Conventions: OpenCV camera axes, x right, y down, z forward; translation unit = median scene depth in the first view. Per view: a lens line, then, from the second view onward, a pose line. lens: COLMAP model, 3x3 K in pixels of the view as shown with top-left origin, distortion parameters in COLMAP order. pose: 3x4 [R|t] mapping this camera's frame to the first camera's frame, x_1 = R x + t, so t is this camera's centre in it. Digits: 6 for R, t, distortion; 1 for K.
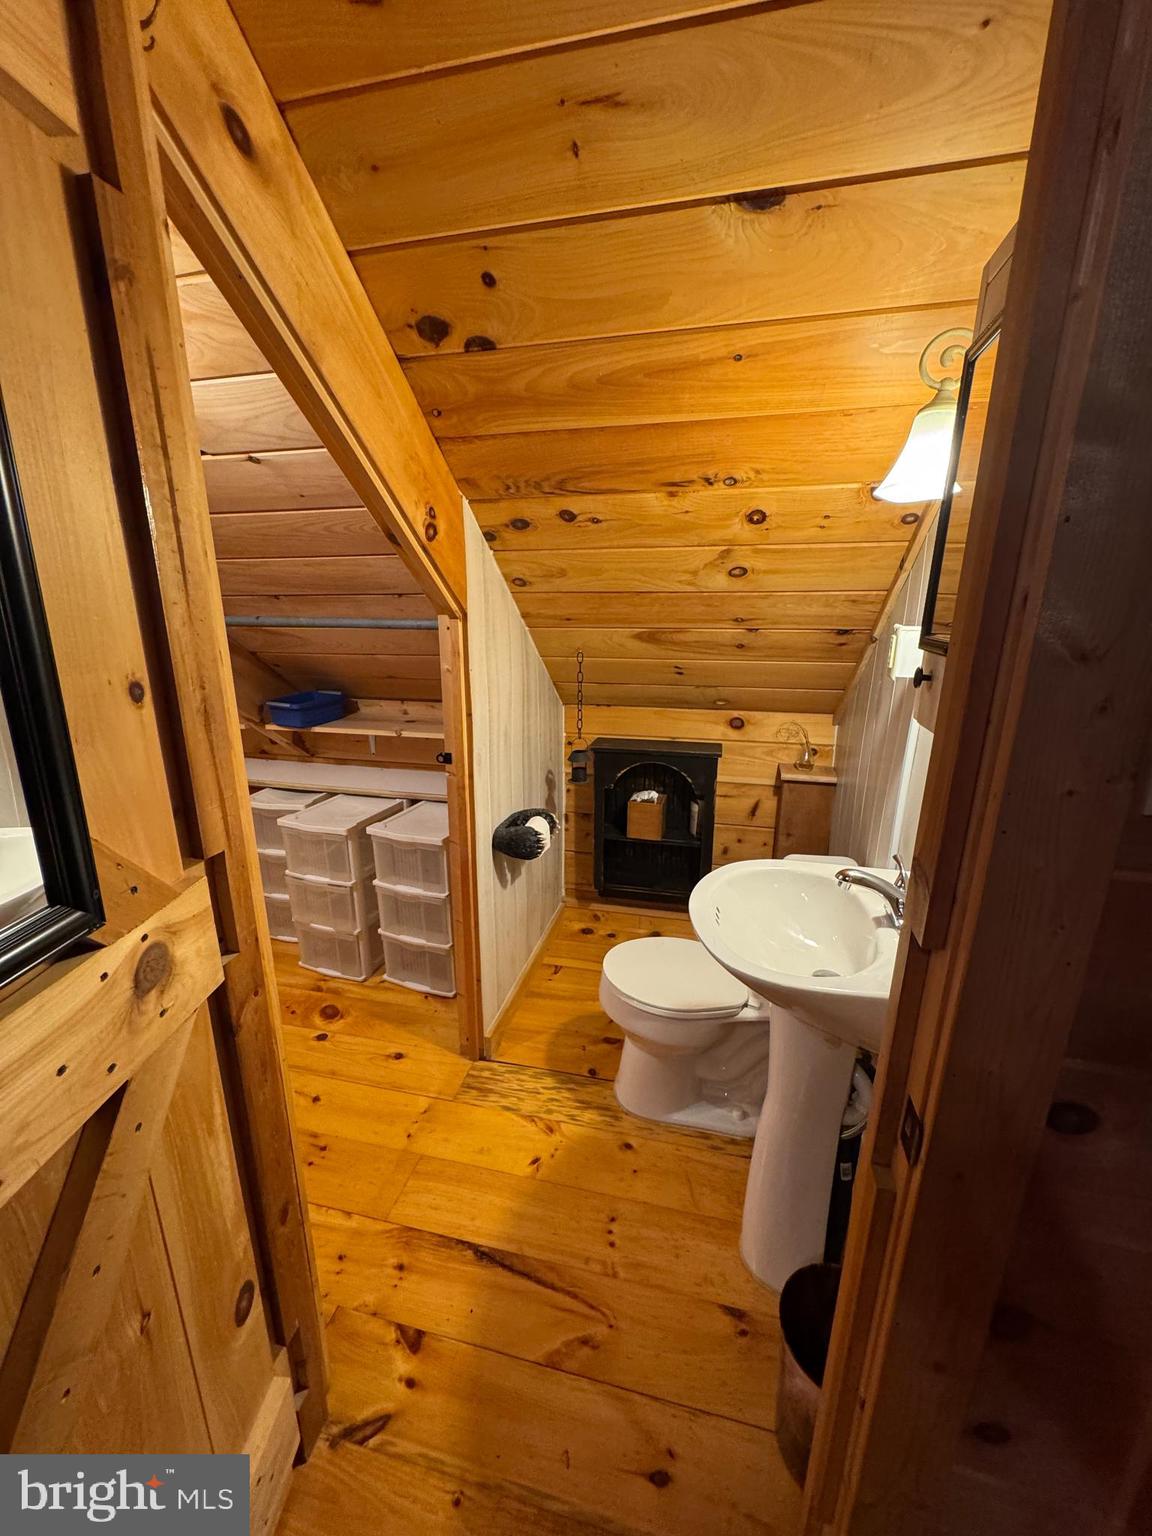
lens RADIAL K [[616.9, 0, 575.8], [0, 616.9, 769.7], [0, 0, 1]] dist [0.000706, 0.000447]
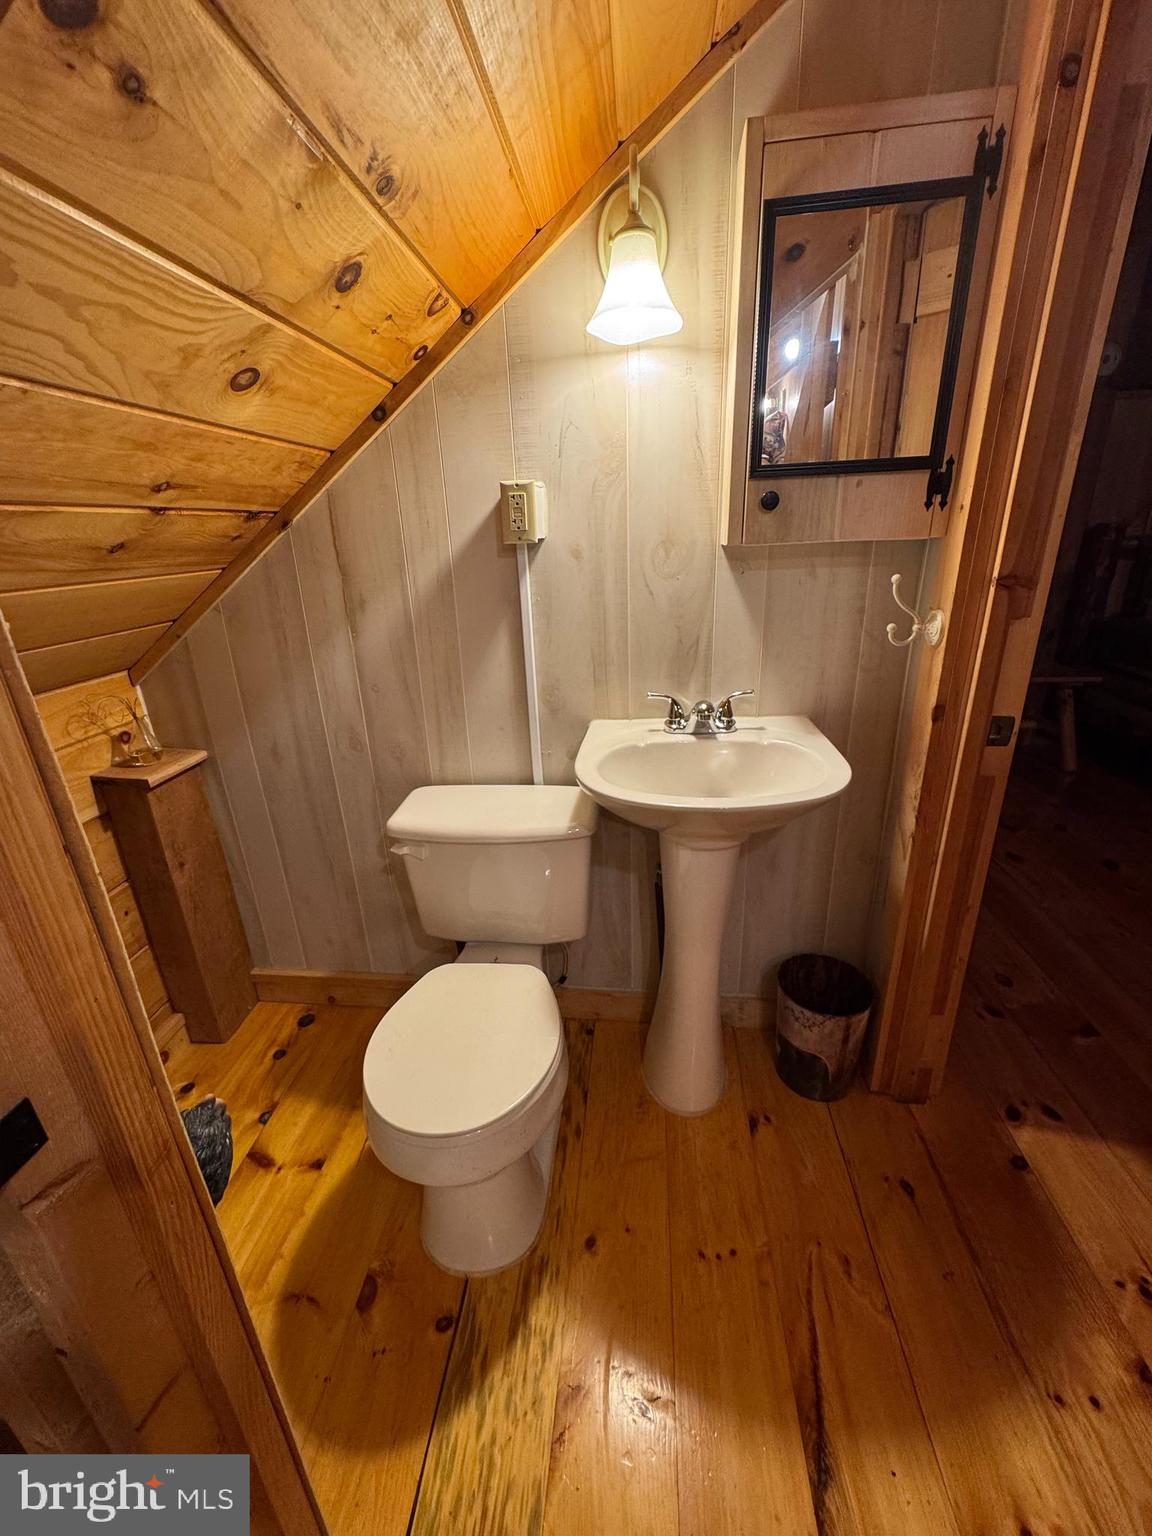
lens RADIAL K [[616.9, 0, 576.6], [0, 616.9, 769.3], [0, 0, 1]] dist [0.000706, 0.000447]
pose [[-0.138295, -0.351862, 0.925780, -0.380793], [0.294901, 0.877731, 0.377653, -0.144636], [-0.945467, 0.325241, -0.017621, 0.849857]]
